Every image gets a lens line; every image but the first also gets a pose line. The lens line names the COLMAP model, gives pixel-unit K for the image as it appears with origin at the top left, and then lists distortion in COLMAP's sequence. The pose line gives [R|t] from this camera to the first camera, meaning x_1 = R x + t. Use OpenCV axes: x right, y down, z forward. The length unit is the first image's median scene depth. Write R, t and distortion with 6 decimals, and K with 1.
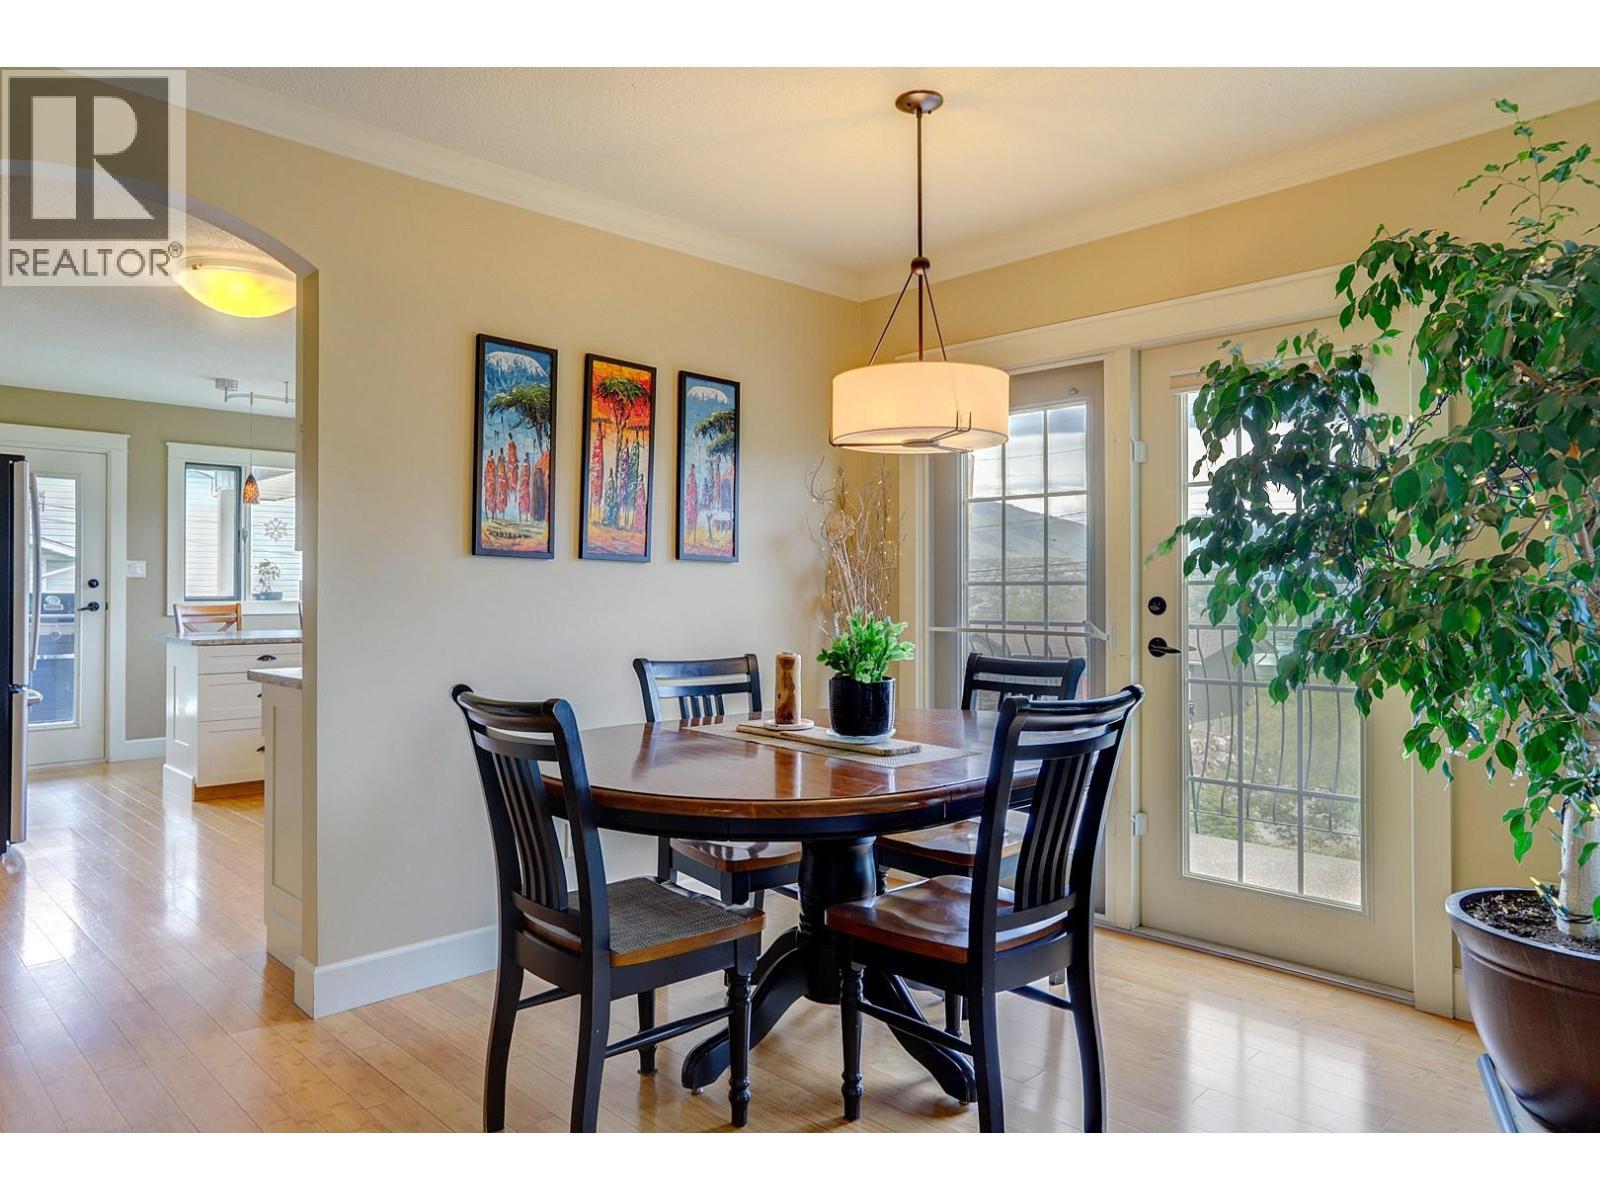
lens RADIAL K [[1093.2, 0, 799.1], [0, 1093.2, 579.9], [0, 0, 1]] dist [0.000822, -0.000955]
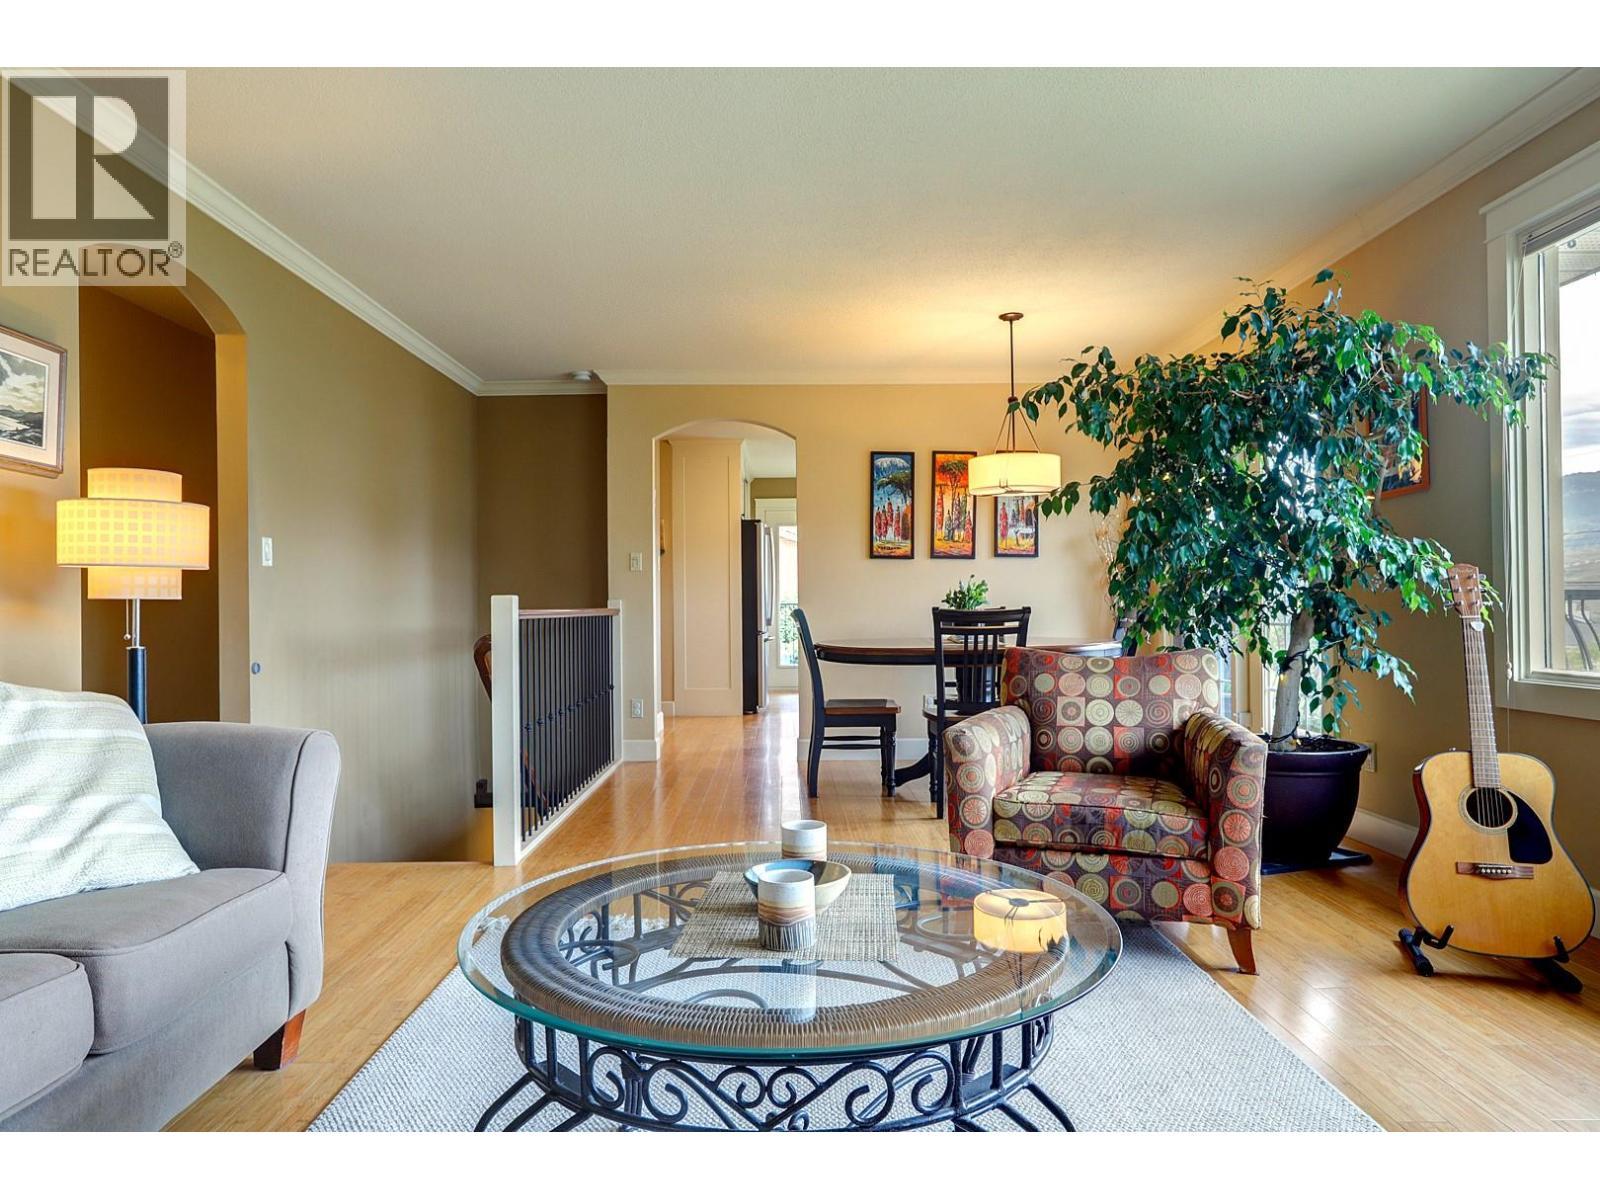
lens RADIAL K [[1011.1, 0, 800.0], [0, 1011.1, 600.0], [0, 0, 1]] dist [-0.038306, 0.053940]
pose [[0.725645, -0.012611, -0.687953, 0.873752], [0.017447, 0.999848, 0.000075, 0.050866], [0.687848, -0.012057, 0.725755, -0.458391]]
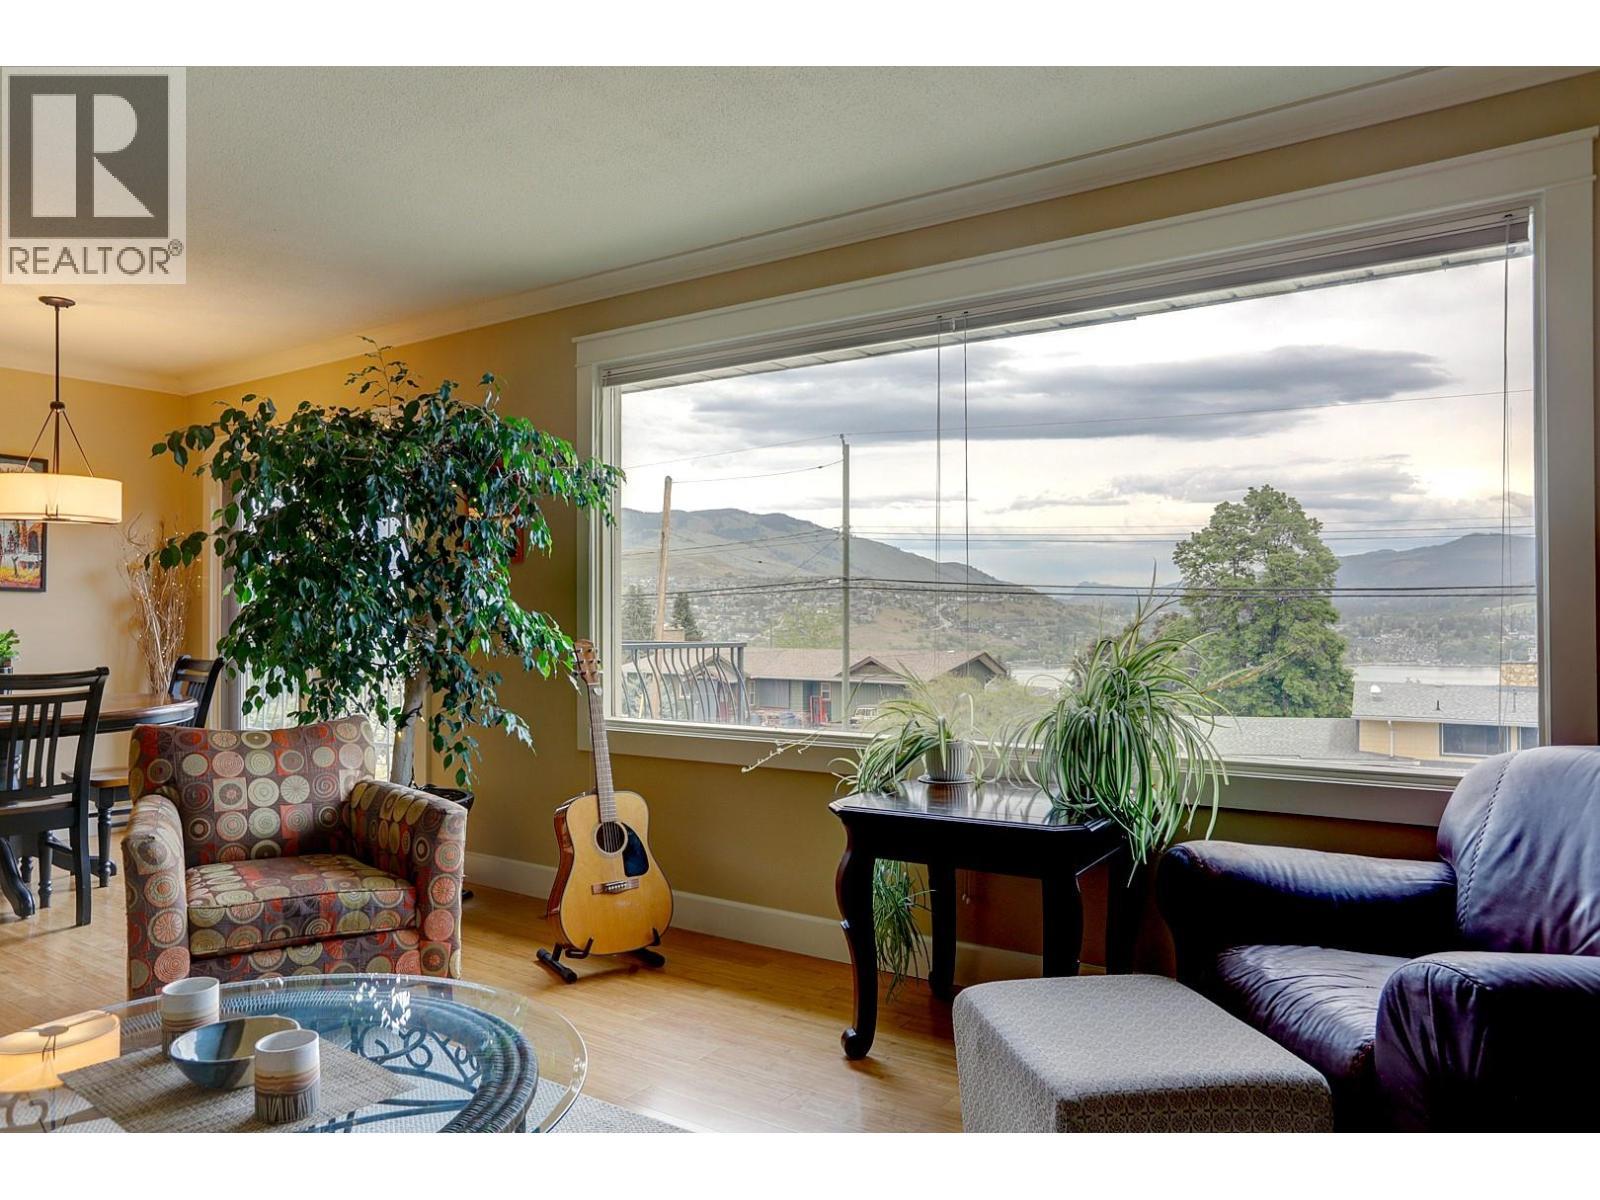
lens RADIAL K [[1129.4, 0, 800.0], [0, 1129.4, 600.0], [0, 0, 1]] dist [-0.064638, 0.084664]
pose [[0.980448, 0.003696, 0.196743, 0.686554], [-0.003667, 0.999993, -0.000512, -0.010321], [-0.196744, -0.000219, 0.980455, -0.637448]]
